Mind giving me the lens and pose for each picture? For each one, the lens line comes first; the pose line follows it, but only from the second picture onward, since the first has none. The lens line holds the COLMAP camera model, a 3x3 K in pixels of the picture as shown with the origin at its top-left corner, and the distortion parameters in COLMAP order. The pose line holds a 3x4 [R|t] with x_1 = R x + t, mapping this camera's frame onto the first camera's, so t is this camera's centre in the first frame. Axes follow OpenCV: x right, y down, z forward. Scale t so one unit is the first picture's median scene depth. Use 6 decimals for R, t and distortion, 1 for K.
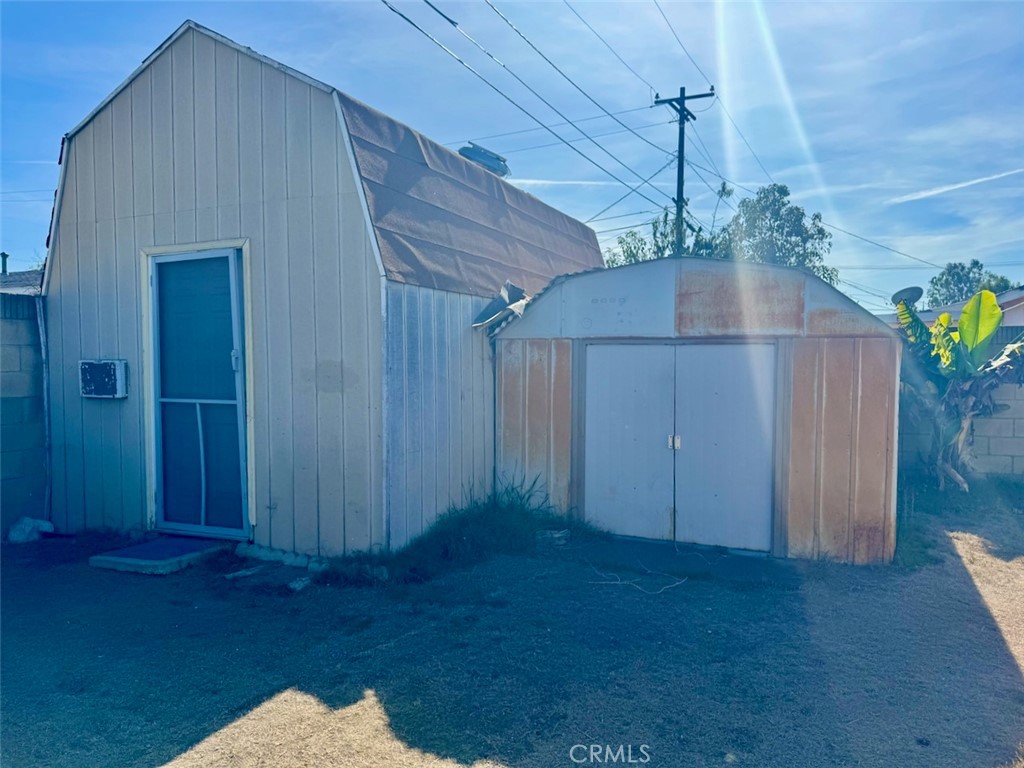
lens RADIAL K [[700.8, 0, 512.0], [0, 700.8, 384.0], [0, 0, 1]] dist [0.081339, -0.001183]
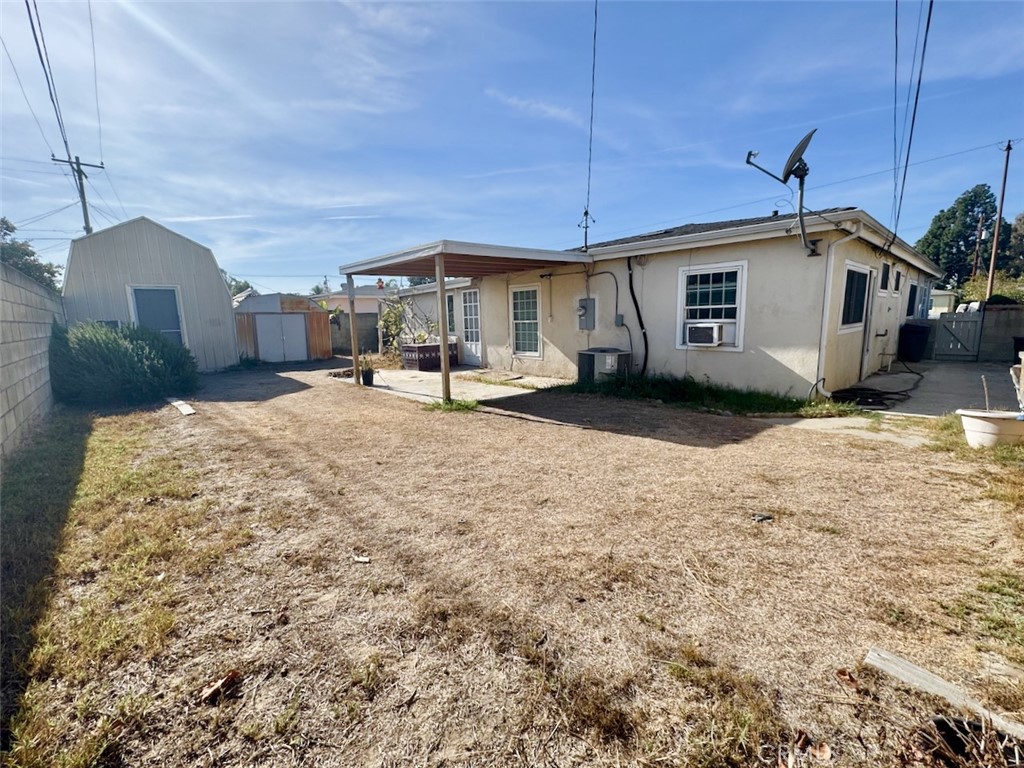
lens RADIAL K [[413.9, 0, 512.0], [0, 413.9, 384.0], [0, 0, 1]] dist [-0.000087, -0.000009]
pose [[0.419522, -0.147820, 0.895629, -1.489488], [0.044782, 0.988821, 0.142225, 0.066246], [-0.906640, -0.019558, 0.421451, -1.314959]]
